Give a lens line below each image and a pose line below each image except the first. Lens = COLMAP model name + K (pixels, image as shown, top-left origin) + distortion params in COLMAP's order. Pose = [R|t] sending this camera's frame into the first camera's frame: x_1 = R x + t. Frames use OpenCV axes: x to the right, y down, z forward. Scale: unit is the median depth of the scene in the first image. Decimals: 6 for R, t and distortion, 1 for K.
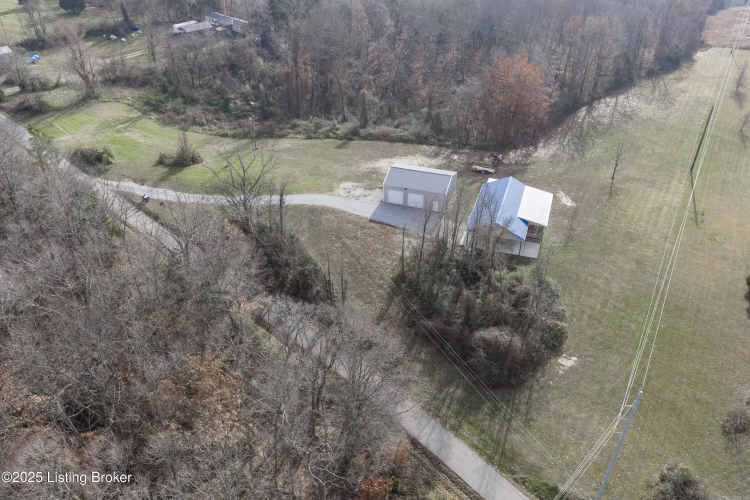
lens RADIAL K [[618.4, 0, 377.2], [0, 618.4, 249.0], [0, 0, 1]] dist [0.023312, -0.042900]
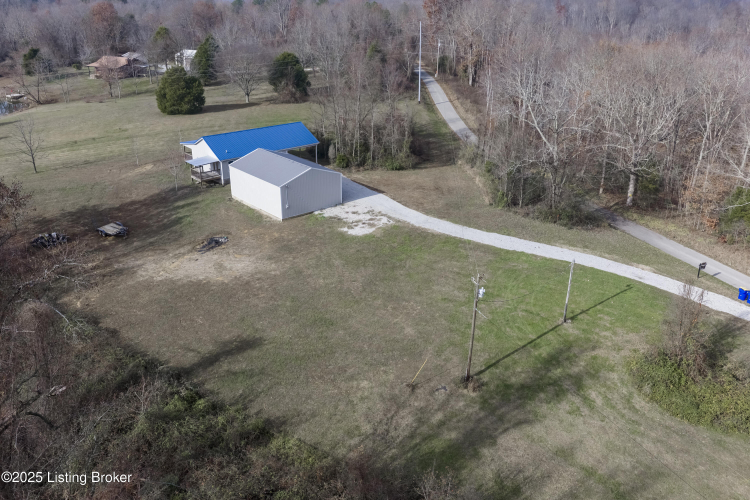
lens RADIAL K [[618.4, 0, 377.2], [0, 618.4, 249.0], [0, 0, 1]] dist [0.023312, -0.042900]
pose [[-0.859245, -0.210653, 0.466179, -0.279214], [0.283862, 0.561784, 0.777059, -0.448948], [-0.425581, 0.800015, -0.422914, 1.052075]]
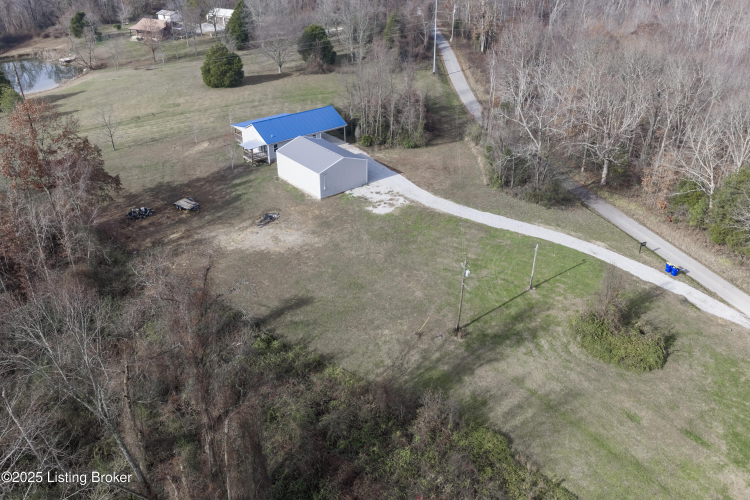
lens RADIAL K [[618.4, 0, 377.2], [0, 618.4, 249.0], [0, 0, 1]] dist [0.023312, -0.042900]
pose [[-0.845090, -0.269457, 0.461753, -0.330486], [0.299947, 0.475989, 0.826720, -0.577935], [-0.442554, 0.837154, -0.321431, 1.075363]]
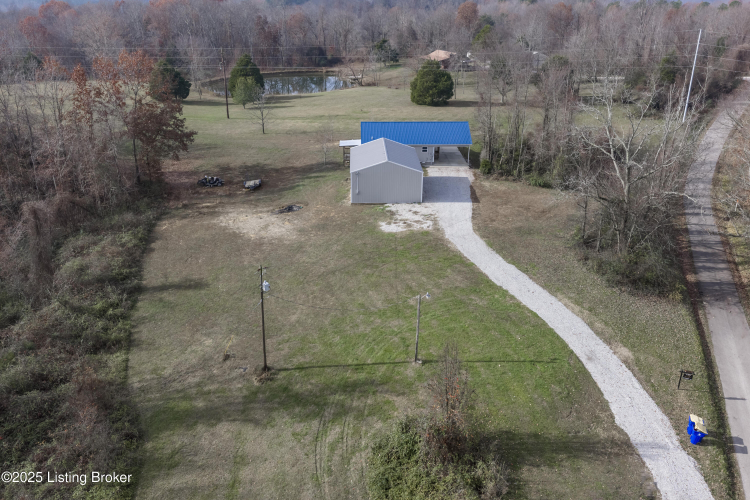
lens RADIAL K [[618.4, 0, 377.2], [0, 618.4, 249.0], [0, 0, 1]] dist [0.023312, -0.042900]
pose [[-0.348531, -0.377394, 0.857962, -0.456279], [0.527194, 0.677907, 0.512356, -0.329446], [-0.774979, 0.630885, -0.037312, 0.880599]]
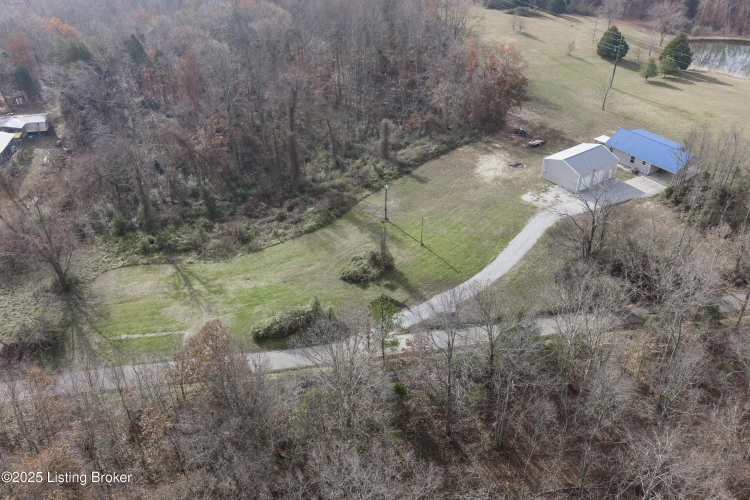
lens RADIAL K [[618.4, 0, 377.2], [0, 618.4, 249.0], [0, 0, 1]] dist [0.023312, -0.042900]
pose [[0.588697, -0.460011, 0.664700, -0.736548], [0.459822, 0.866857, 0.192672, -0.278662], [-0.664831, 0.192218, 0.721839, 0.395436]]
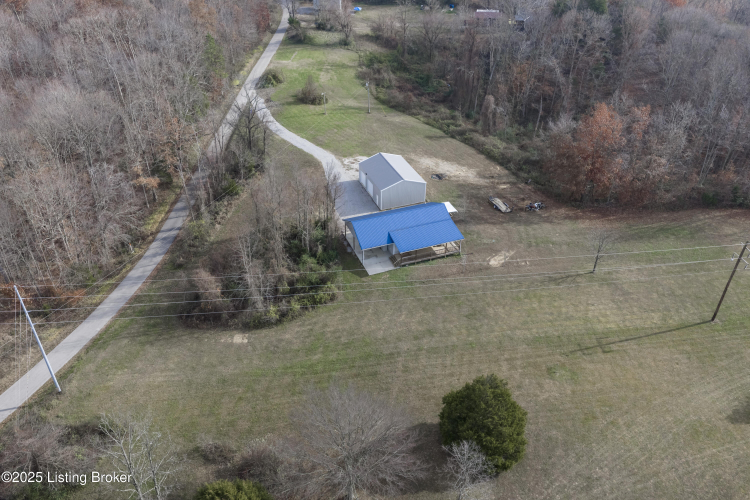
lens RADIAL K [[618.4, 0, 377.2], [0, 618.4, 249.0], [0, 0, 1]] dist [0.023312, -0.042900]
pose [[0.637234, 0.441158, -0.631912, 0.601982], [-0.444959, 0.880086, 0.165710, -0.129979], [0.629241, 0.175579, 0.757118, 0.193601]]
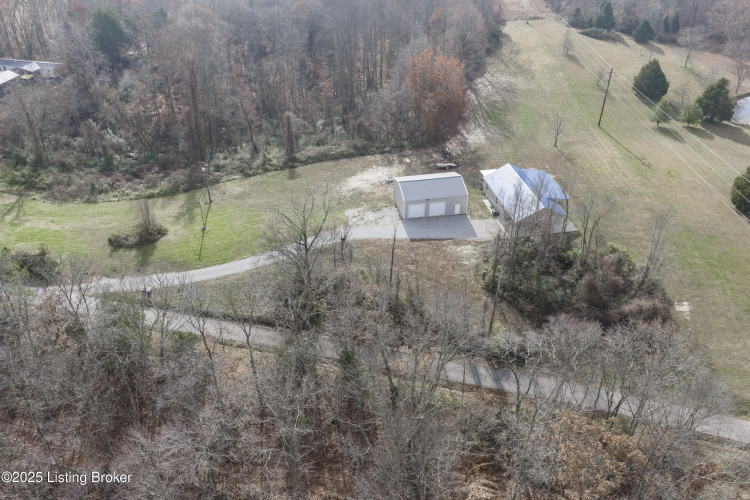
lens RADIAL K [[618.4, 0, 377.2], [0, 618.4, 249.0], [0, 0, 1]] dist [0.023312, -0.042900]
pose [[0.870184, -0.278053, 0.406775, -0.346493], [0.278396, 0.958609, 0.059708, -0.080777], [-0.406540, 0.061288, 0.911575, 0.113973]]
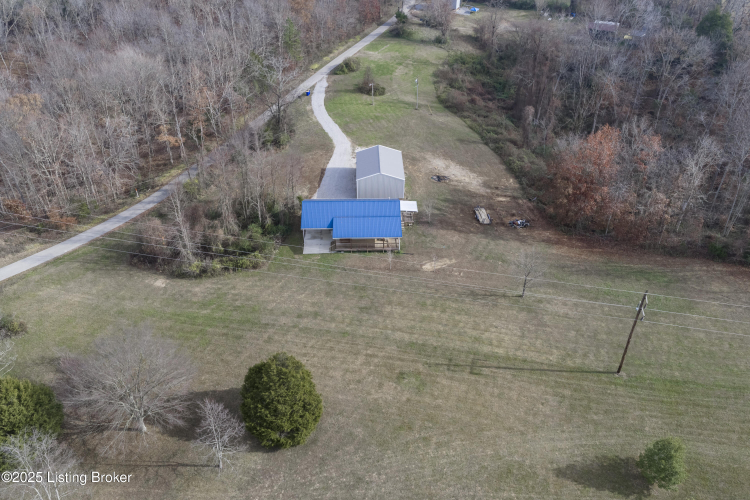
lens RADIAL K [[618.4, 0, 377.2], [0, 618.4, 249.0], [0, 0, 1]] dist [0.023312, -0.042900]
pose [[0.340064, 0.537409, -0.771718, 0.755473], [-0.540498, 0.783235, 0.307255, -0.257056], [0.769557, 0.312626, 0.556818, 0.373745]]
